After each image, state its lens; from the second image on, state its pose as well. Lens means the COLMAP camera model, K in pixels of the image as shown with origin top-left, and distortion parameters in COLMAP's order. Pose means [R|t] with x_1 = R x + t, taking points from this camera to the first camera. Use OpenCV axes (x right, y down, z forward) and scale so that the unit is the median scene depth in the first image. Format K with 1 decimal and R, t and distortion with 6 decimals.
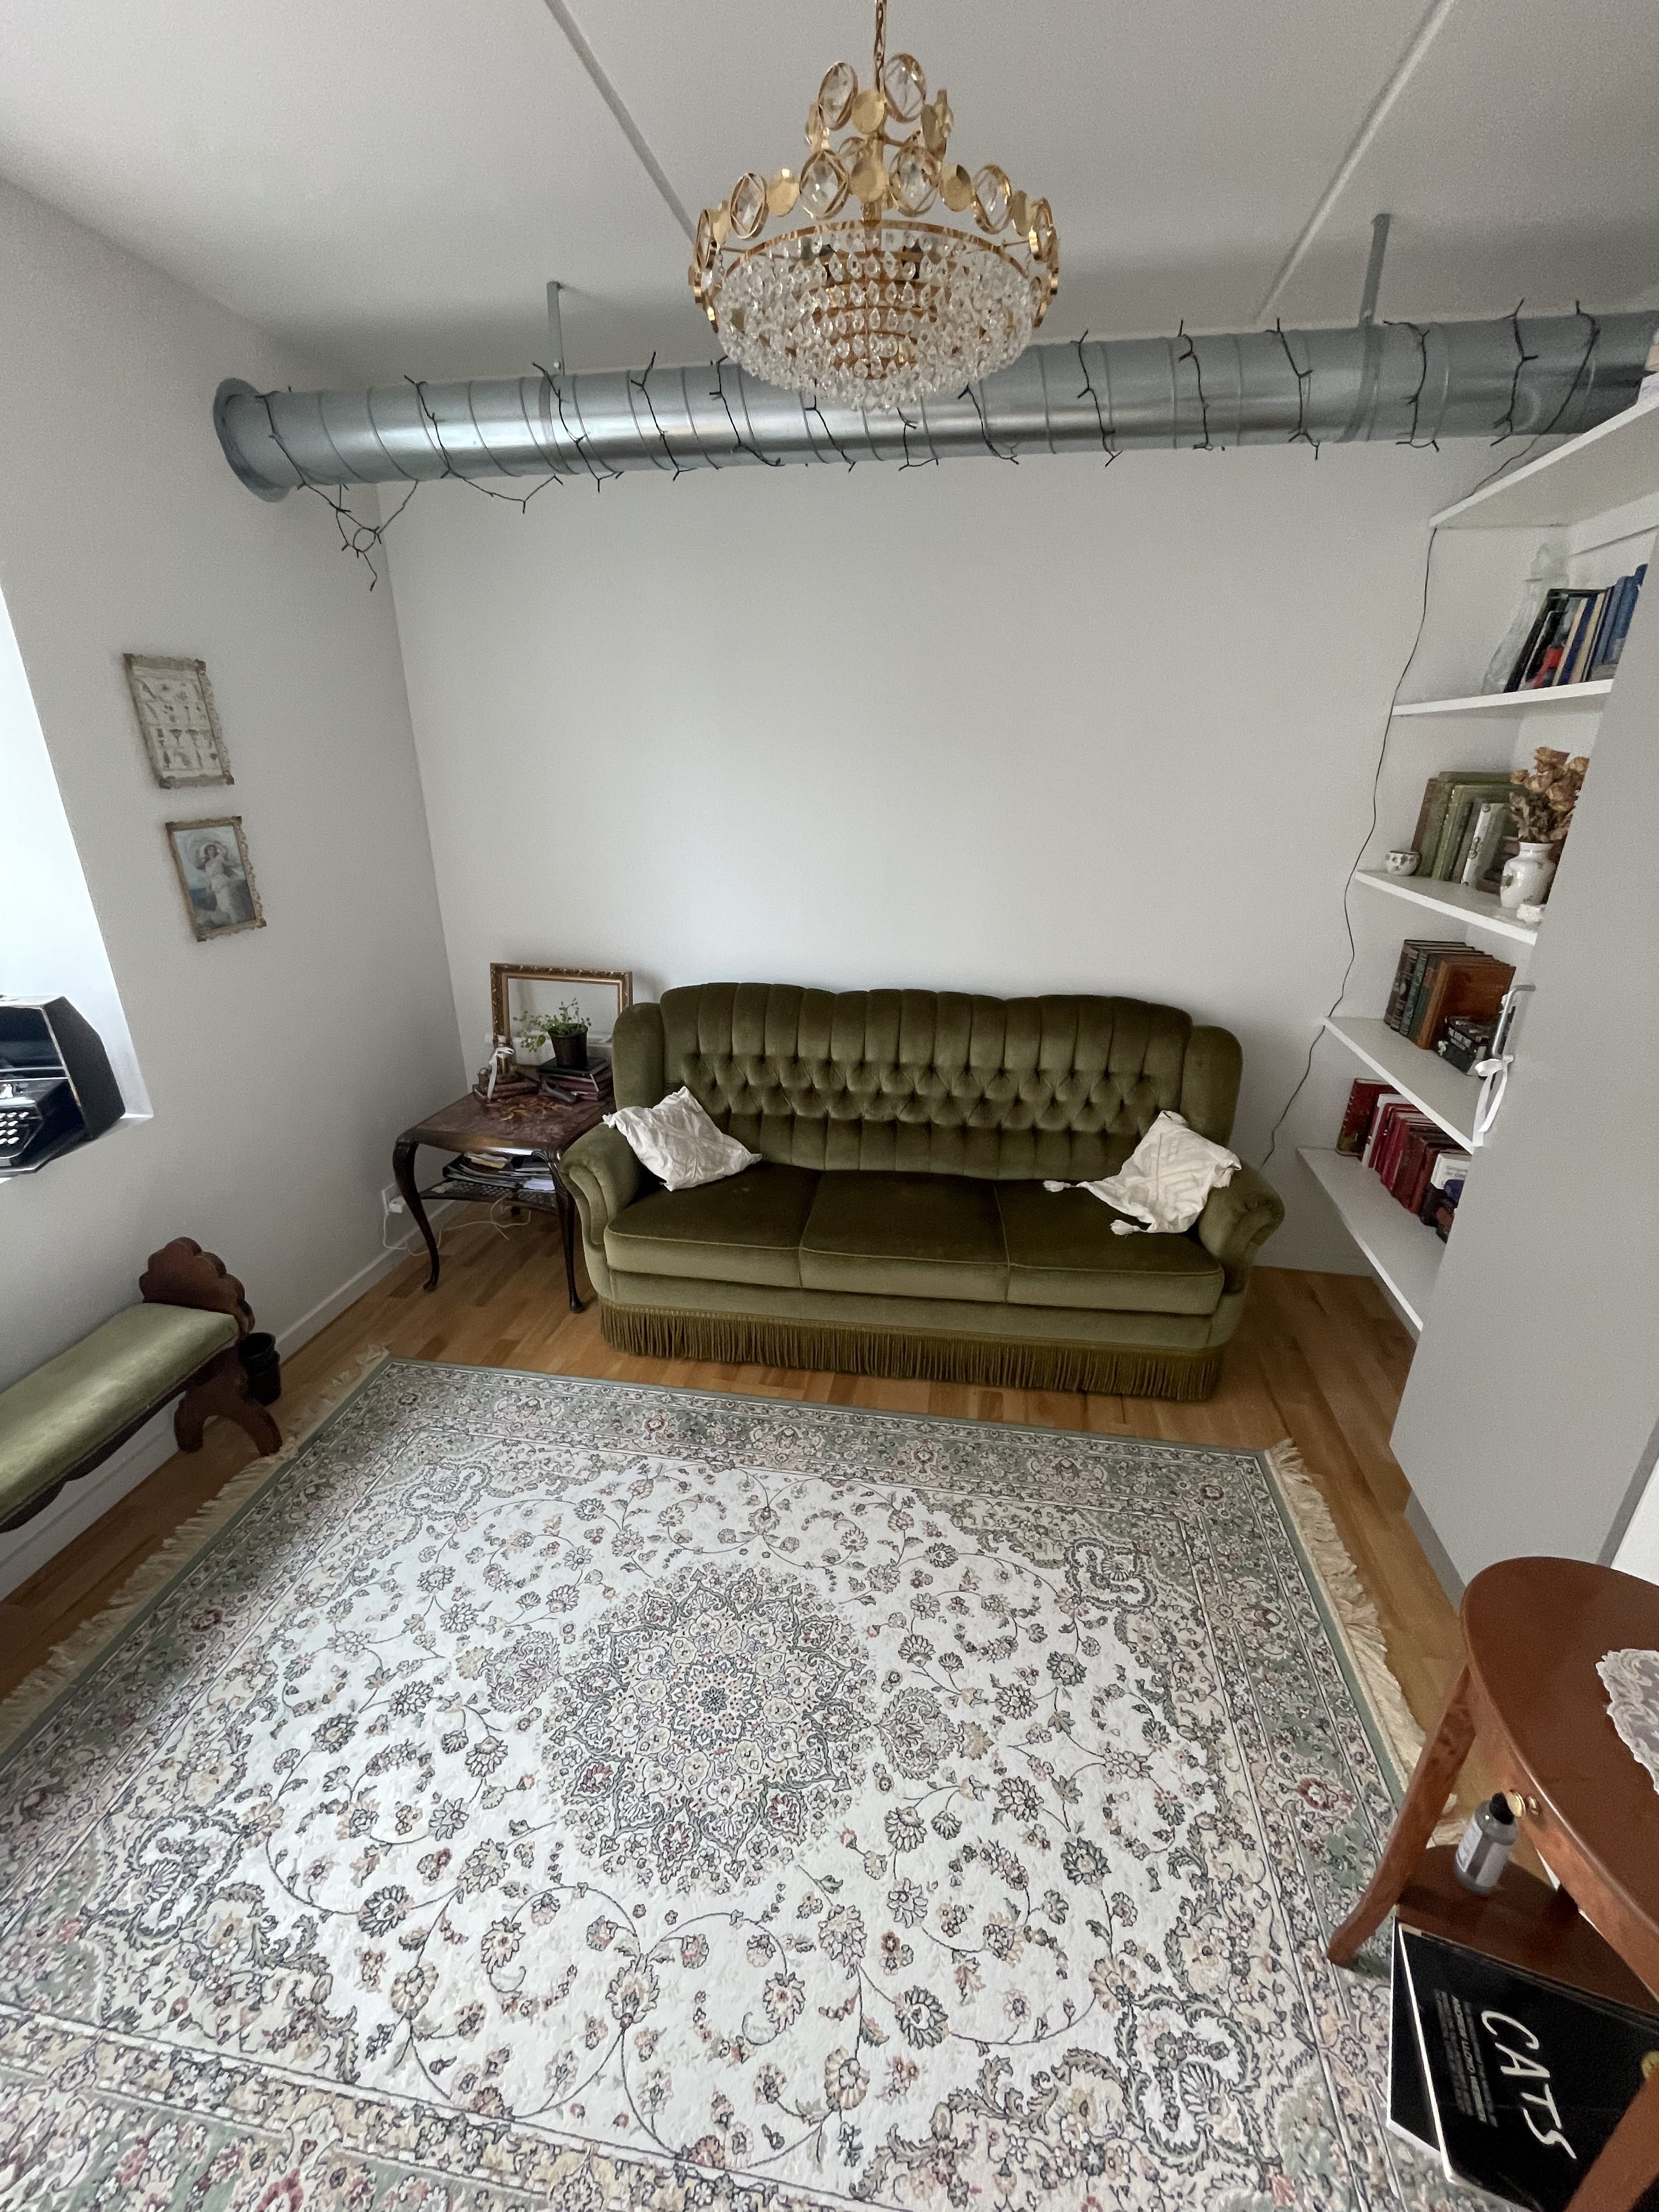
lens RADIAL K [[896.6, 0, 831.6], [0, 896.6, 1100.3], [0, 0, 1]] dist [-0.006071, 0.001303]
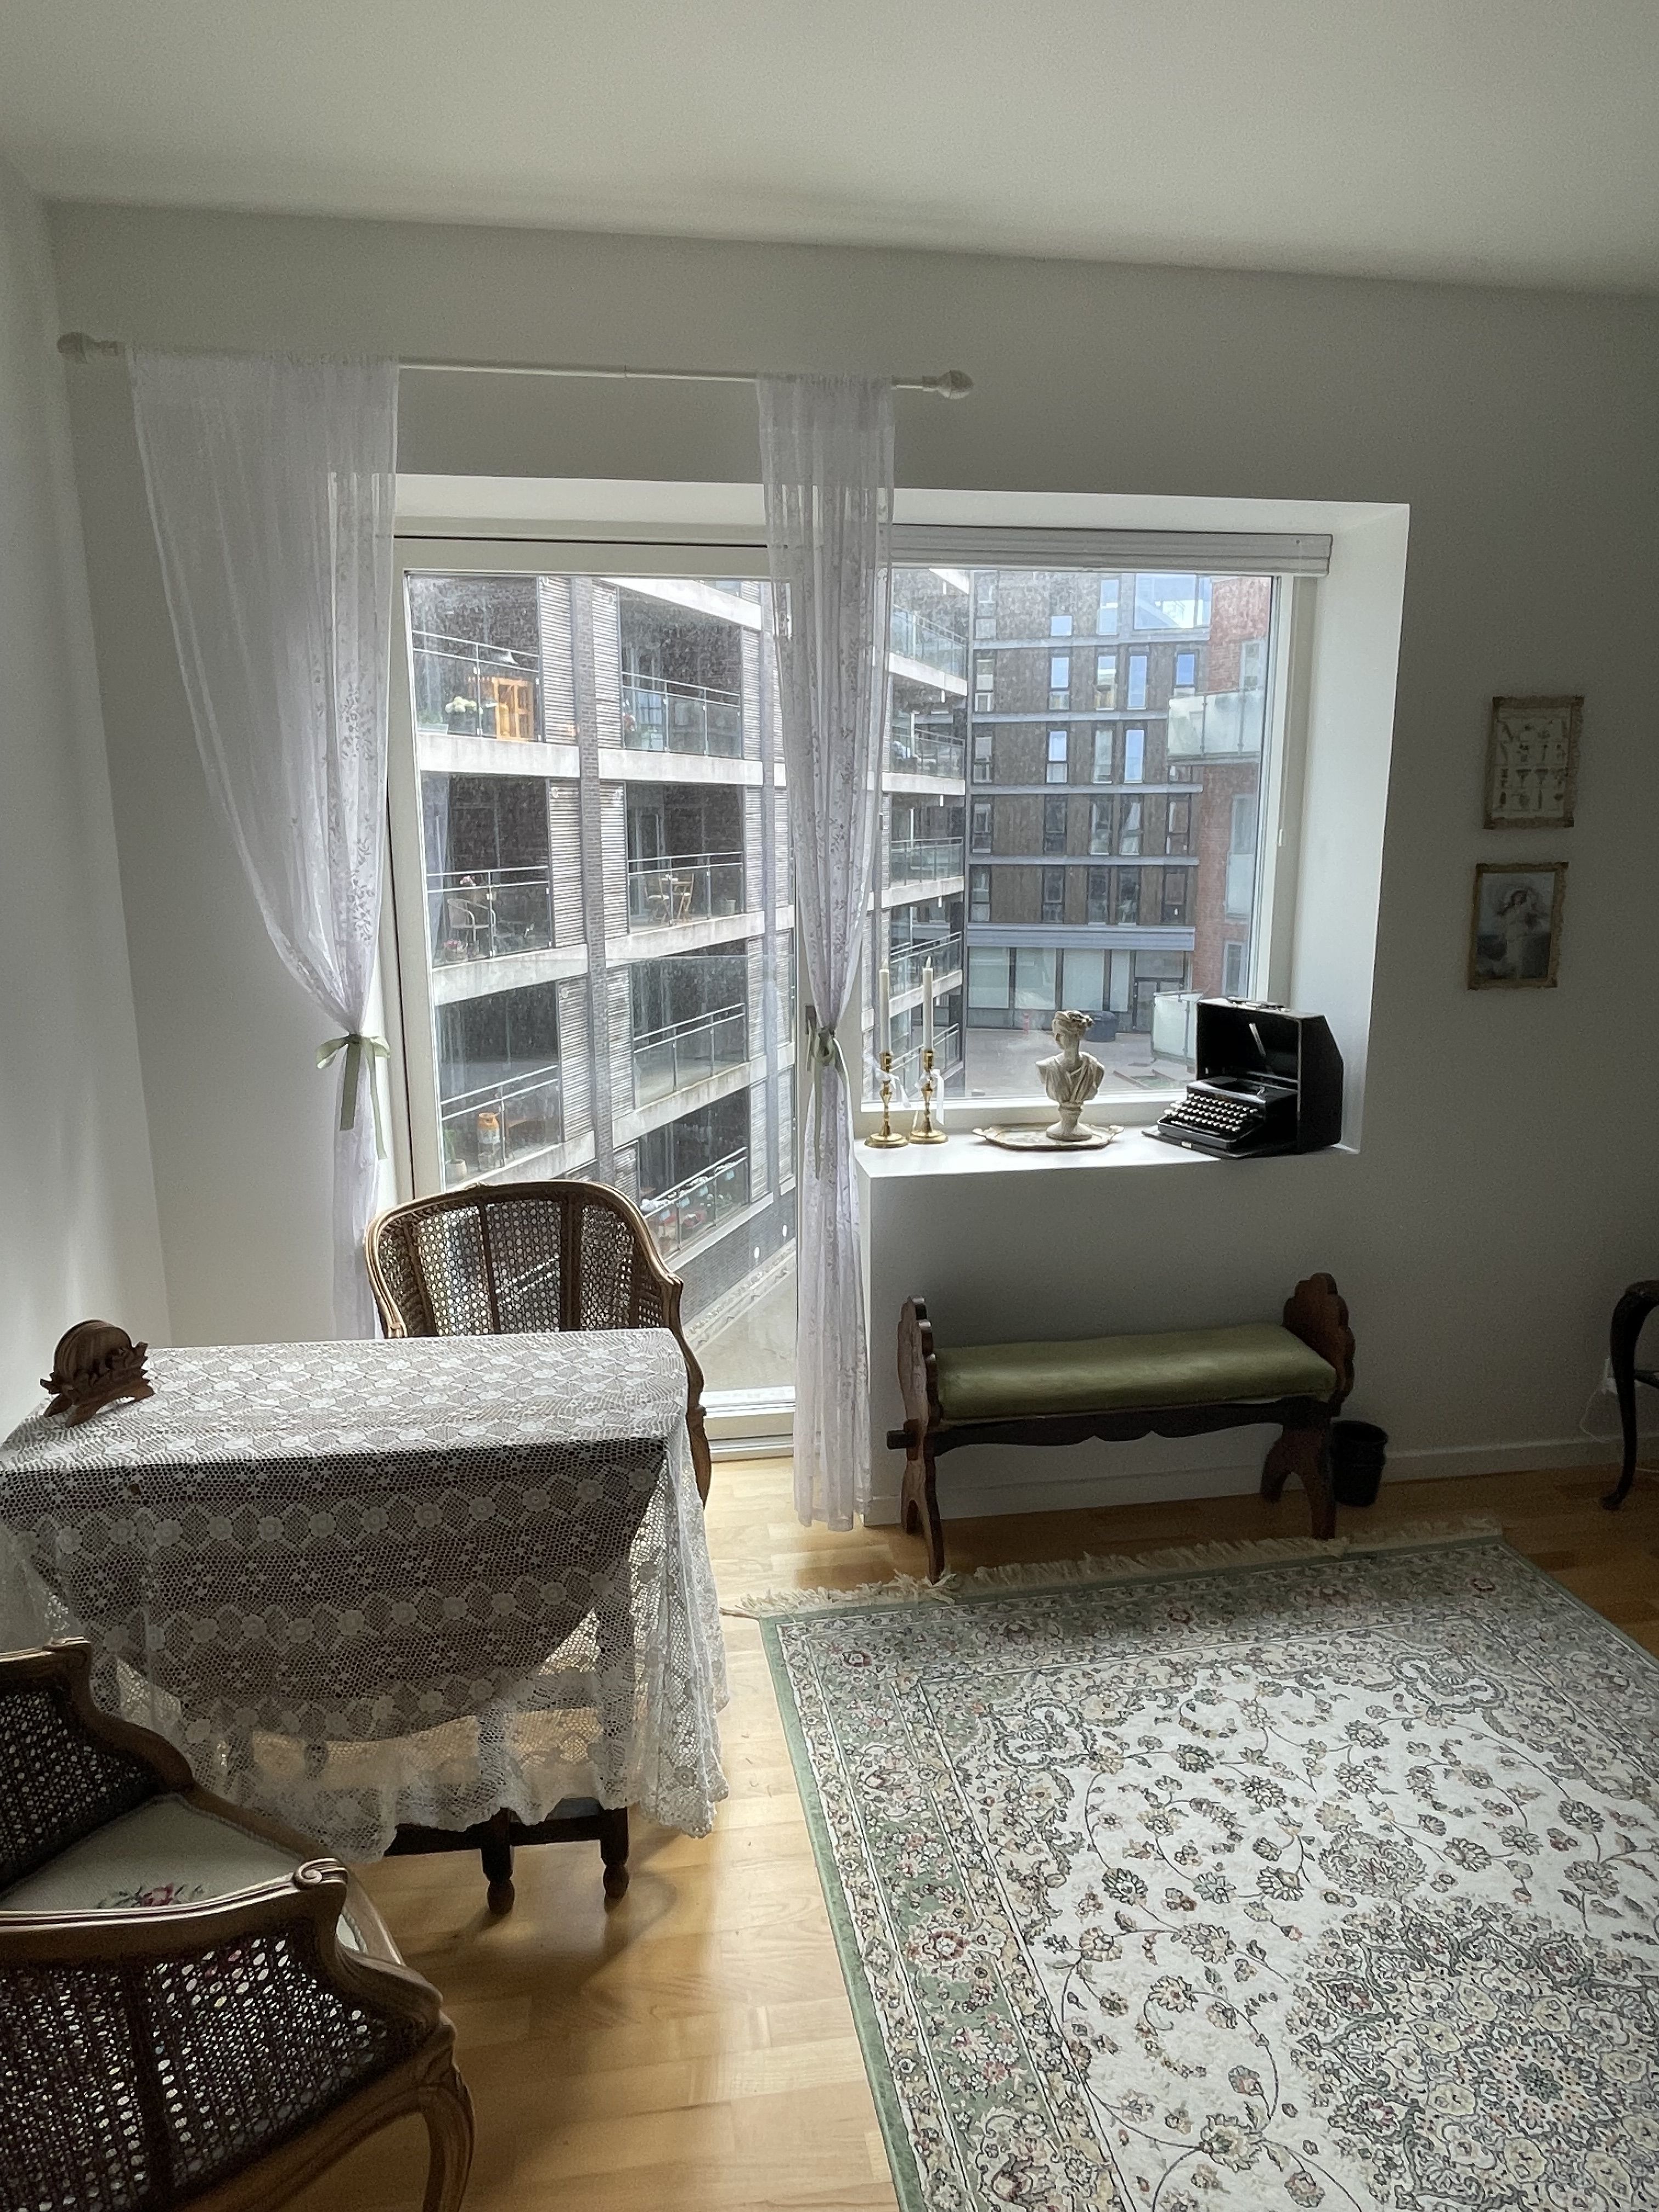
lens RADIAL K [[1366.5, 0, 826.1], [0, 1366.5, 1105.3], [0, 0, 1]] dist [-0.003556, -0.000367]
pose [[0.329702, 0.190870, -0.924589, 0.509305], [-0.338776, 0.938043, 0.072842, 0.072198], [0.881208, 0.289213, 0.373937, -0.095368]]
